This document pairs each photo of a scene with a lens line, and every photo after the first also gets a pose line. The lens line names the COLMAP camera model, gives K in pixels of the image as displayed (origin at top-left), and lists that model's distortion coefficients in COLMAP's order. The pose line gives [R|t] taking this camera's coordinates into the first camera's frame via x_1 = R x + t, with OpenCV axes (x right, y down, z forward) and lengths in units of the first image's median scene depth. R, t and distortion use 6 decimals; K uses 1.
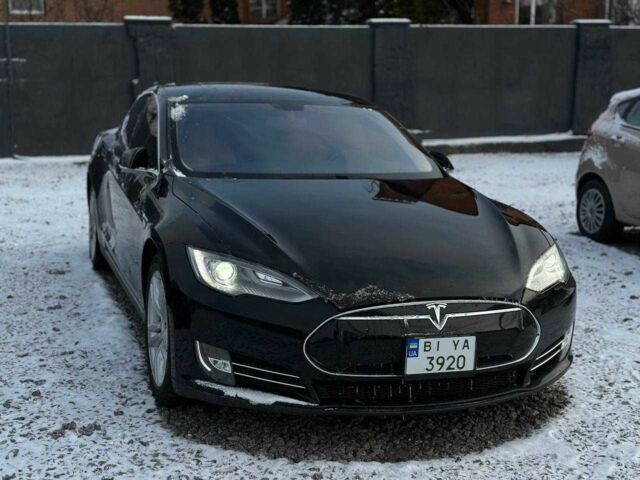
lens RADIAL K [[877.5, 0, 320.0], [0, 877.5, 240.0], [0, 0, 1]] dist [0.180687, -0.013020]
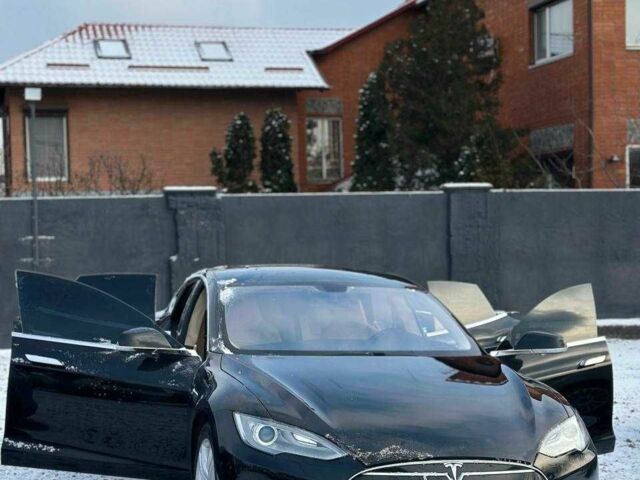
lens RADIAL K [[739.8, 0, 320.0], [0, 739.8, 240.0], [0, 0, 1]] dist [0.004524, 0.014739]
pose [[0.999281, -0.008893, -0.036851, -0.037120], [0.000700, 0.976258, -0.216611, -0.038687], [0.037902, 0.216430, 0.975562, 0.297033]]
